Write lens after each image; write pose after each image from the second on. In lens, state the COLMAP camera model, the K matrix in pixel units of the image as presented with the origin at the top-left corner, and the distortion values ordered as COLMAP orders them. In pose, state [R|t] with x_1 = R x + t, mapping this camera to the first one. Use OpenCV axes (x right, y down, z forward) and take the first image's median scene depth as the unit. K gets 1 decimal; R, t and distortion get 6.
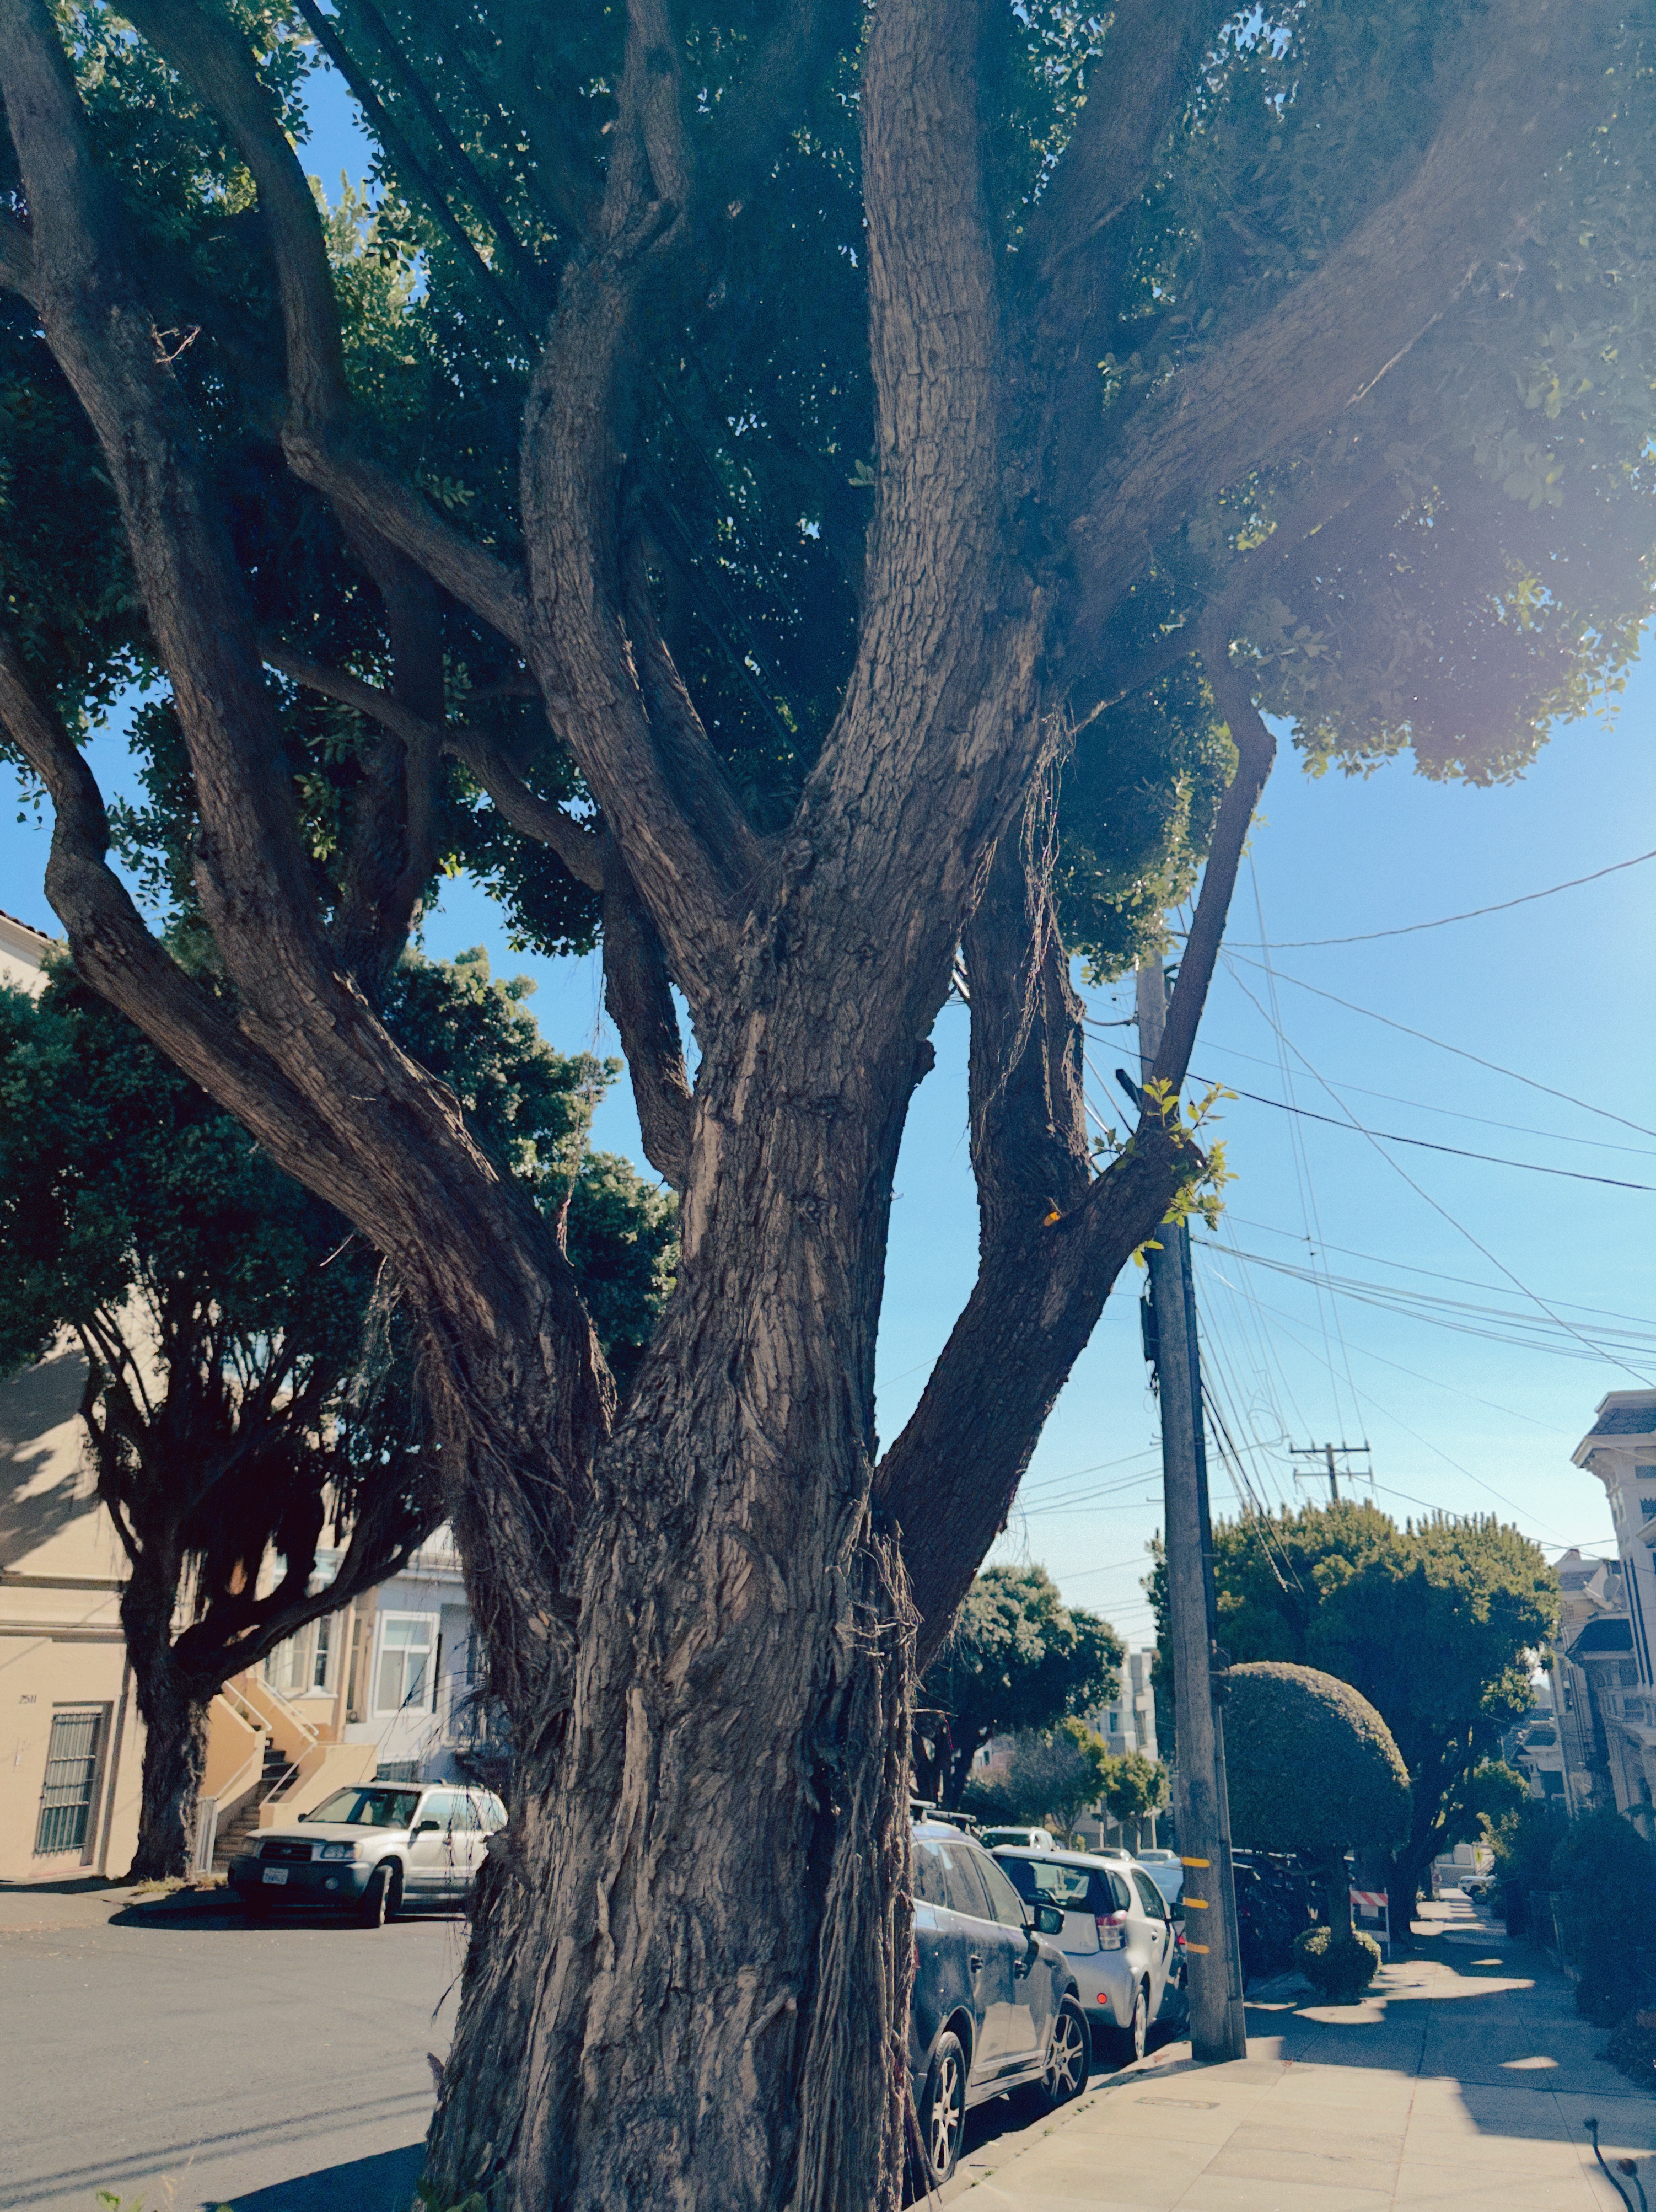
lens RADIAL K [[1559.1, 0, 793.1], [0, 1559.1, 1074.5], [0, 0, 1]] dist [0.058323, -0.092526]
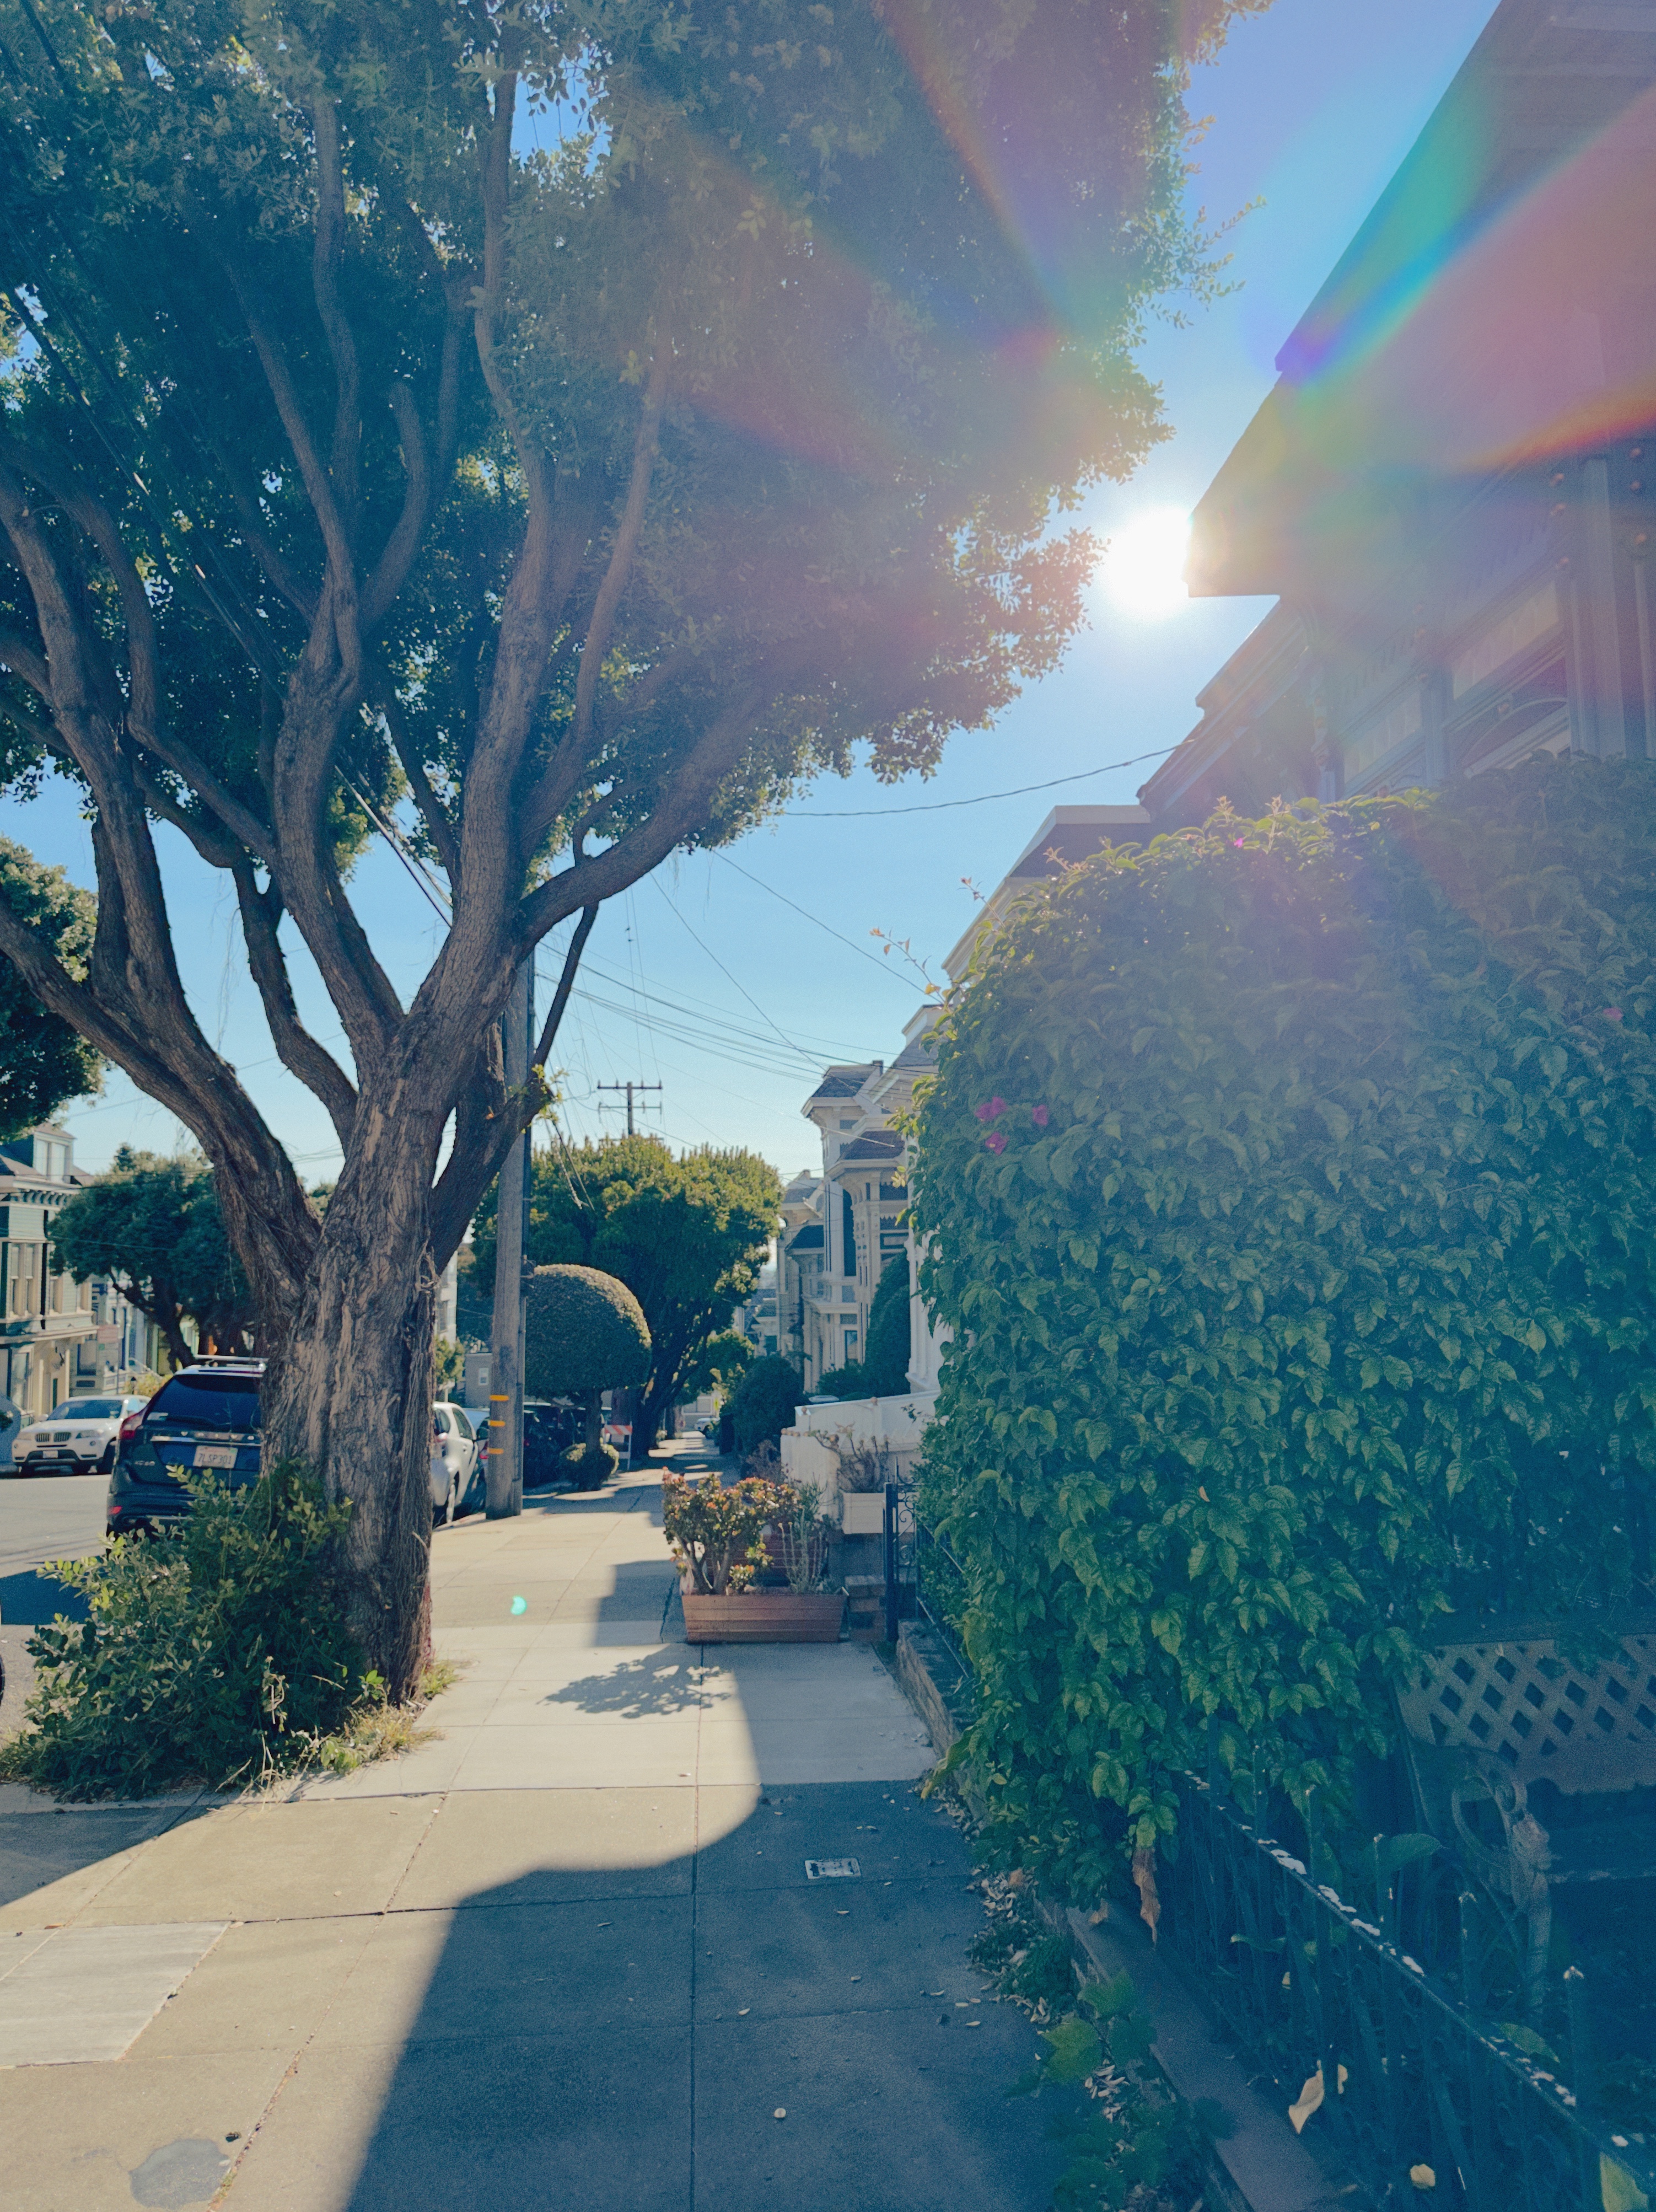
lens RADIAL K [[1567.2, 0, 828.0], [0, 1567.2, 1106.0], [0, 0, 1]] dist [0.051608, -0.090129]
pose [[0.903215, 0.022445, 0.428601, -0.071420], [-0.132685, 0.964314, 0.229115, -0.097974], [-0.408164, -0.263809, 0.873961, -0.236109]]
